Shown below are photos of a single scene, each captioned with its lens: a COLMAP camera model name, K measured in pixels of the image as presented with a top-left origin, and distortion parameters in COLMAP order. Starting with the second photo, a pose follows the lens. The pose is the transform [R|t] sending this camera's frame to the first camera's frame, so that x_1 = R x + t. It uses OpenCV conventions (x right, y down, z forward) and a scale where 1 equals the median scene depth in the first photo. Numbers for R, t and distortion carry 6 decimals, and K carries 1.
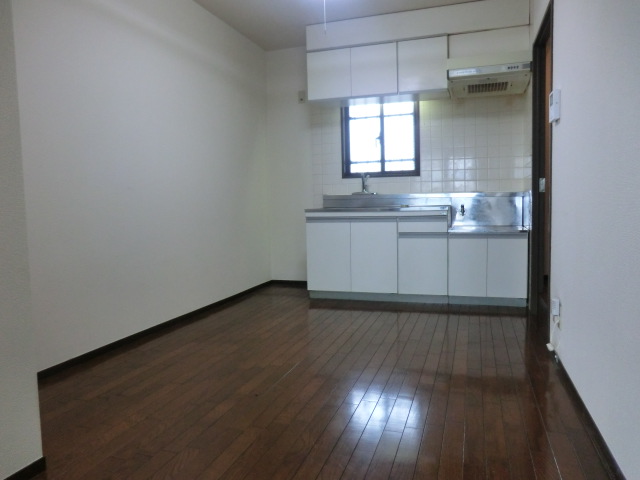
lens RADIAL K [[464.8, 0, 320.7], [0, 464.8, 238.6], [0, 0, 1]] dist [-0.042840, 0.005377]
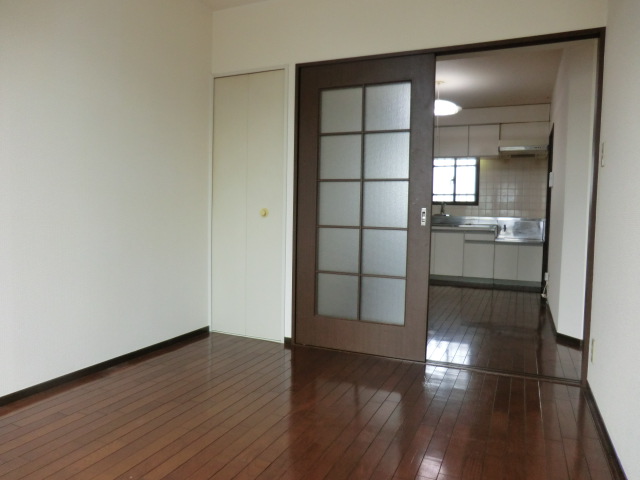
lens RADIAL K [[443.2, 0, 332.1], [0, 443.2, 240.1], [0, 0, 1]] dist [-0.036558, 0.001542]
pose [[0.995092, 0.048926, -0.086013, -0.149893], [-0.050695, 0.998543, -0.018507, 0.036766], [0.084983, 0.022777, 0.996122, -0.550239]]
